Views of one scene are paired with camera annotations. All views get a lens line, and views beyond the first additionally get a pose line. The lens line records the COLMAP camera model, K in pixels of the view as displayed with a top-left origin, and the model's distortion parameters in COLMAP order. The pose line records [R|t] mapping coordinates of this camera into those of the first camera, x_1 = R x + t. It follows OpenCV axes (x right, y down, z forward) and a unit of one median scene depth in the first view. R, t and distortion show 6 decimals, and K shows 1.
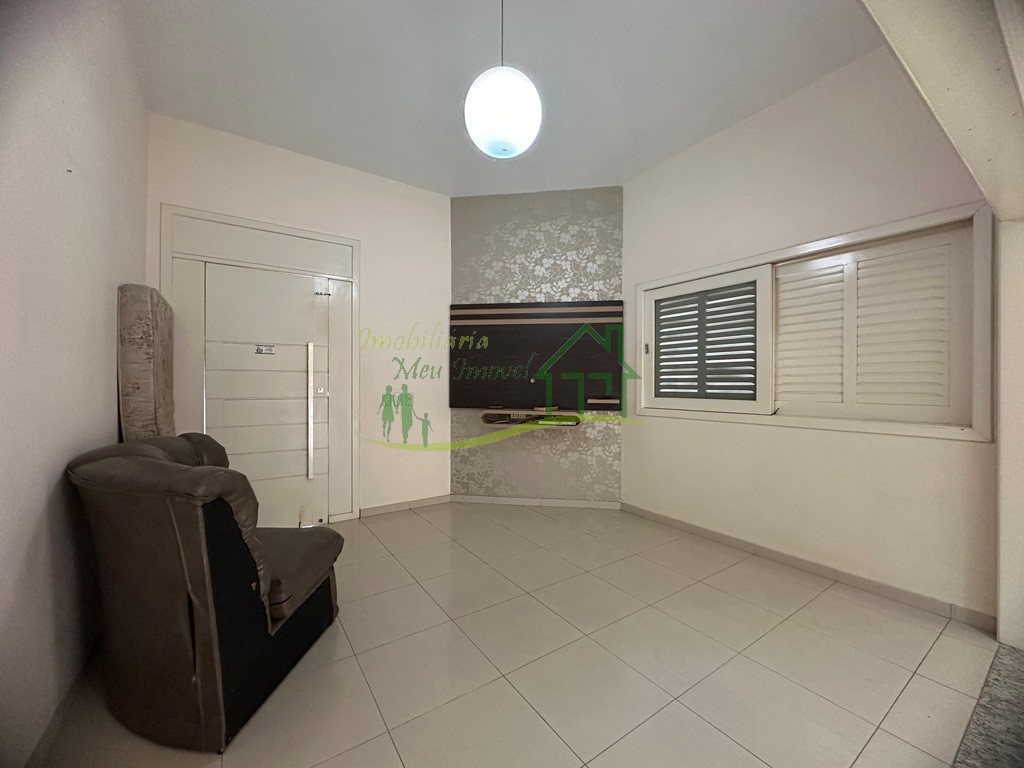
lens RADIAL K [[405.5, 0, 510.3], [0, 405.5, 381.4], [0, 0, 1]] dist [0.000465, 0.000989]
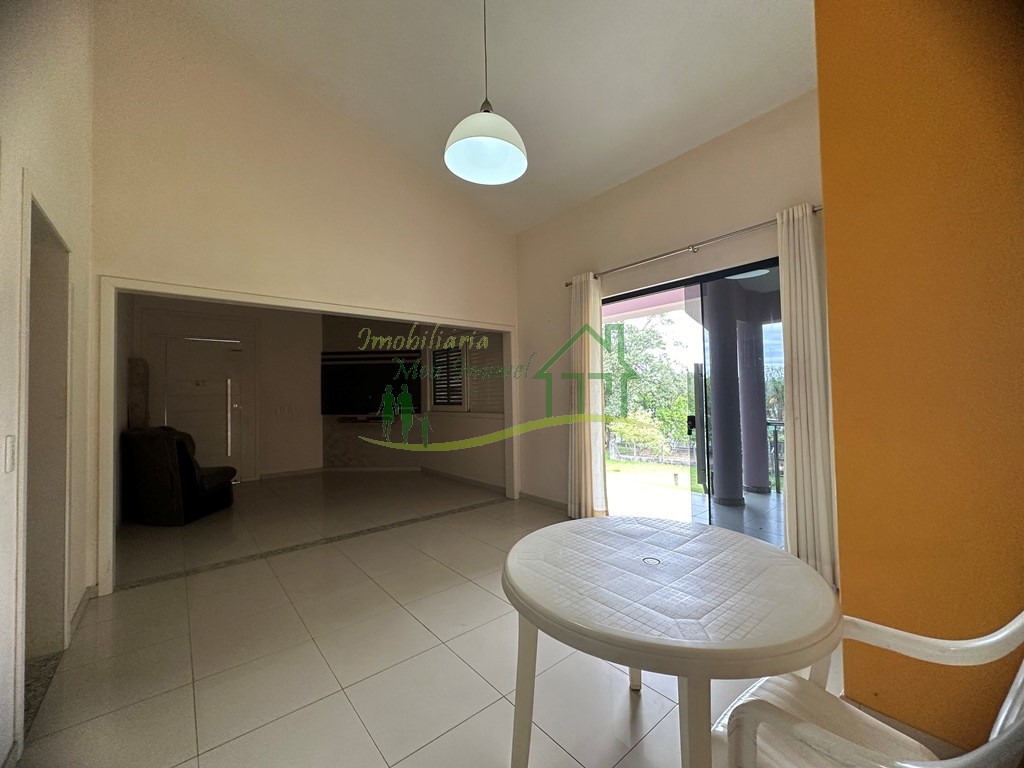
lens RADIAL K [[405.5, 0, 509.1], [0, 405.5, 380.3], [0, 0, 1]] dist [0.000465, 0.000989]
pose [[0.995498, -0.018013, 0.093059, 0.523665], [0.021022, 0.999284, -0.031465, -0.006659], [-0.092426, 0.033280, 0.995163, -0.817745]]
